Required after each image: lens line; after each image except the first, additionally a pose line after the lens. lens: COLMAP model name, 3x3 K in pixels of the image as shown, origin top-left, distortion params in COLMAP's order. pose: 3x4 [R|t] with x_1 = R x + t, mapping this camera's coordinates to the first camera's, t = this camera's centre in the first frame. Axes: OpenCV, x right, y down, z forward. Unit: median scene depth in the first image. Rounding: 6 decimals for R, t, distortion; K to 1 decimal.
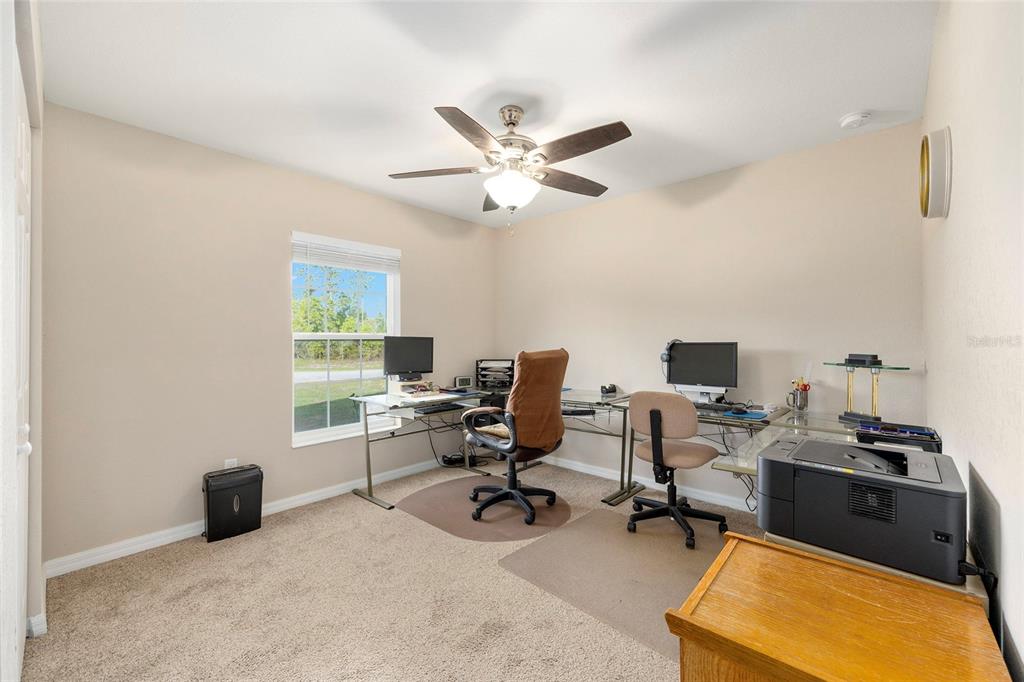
lens RADIAL K [[408.7, 0, 513.3], [0, 408.7, 341.6], [0, 0, 1]] dist [-0.002895, 0.000697]
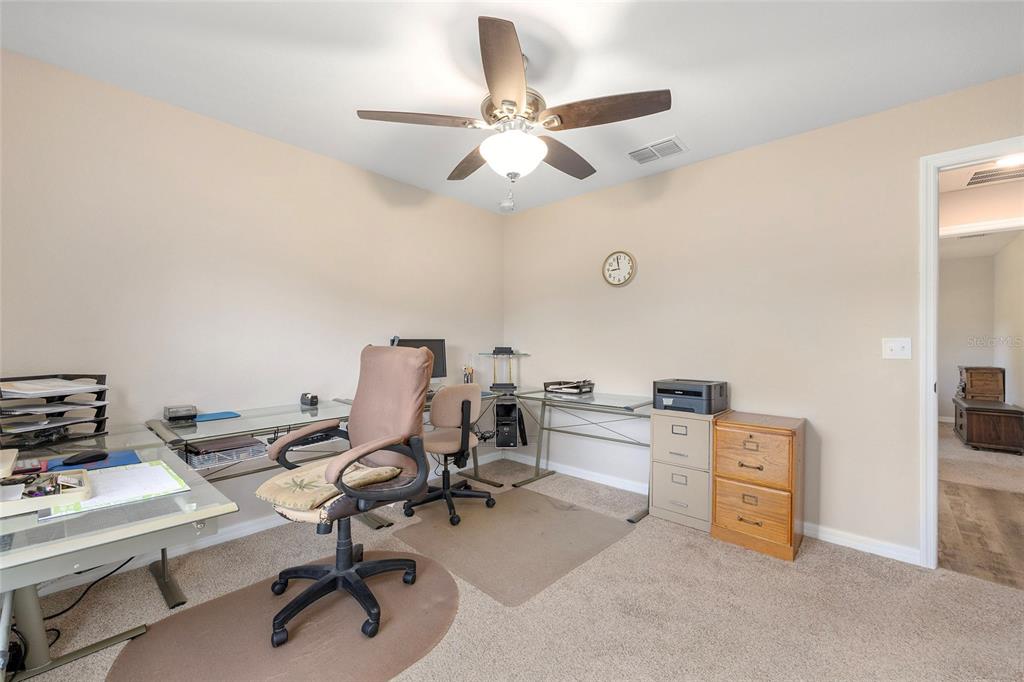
lens RADIAL K [[408.7, 0, 513.9], [0, 408.7, 343.4], [0, 0, 1]] dist [-0.002895, 0.000697]
pose [[0.004849, 0.009328, 0.999945, -0.755244], [0.001043, 0.999956, -0.009334, 0.029810], [-0.999988, 0.001088, 0.004839, 0.889757]]
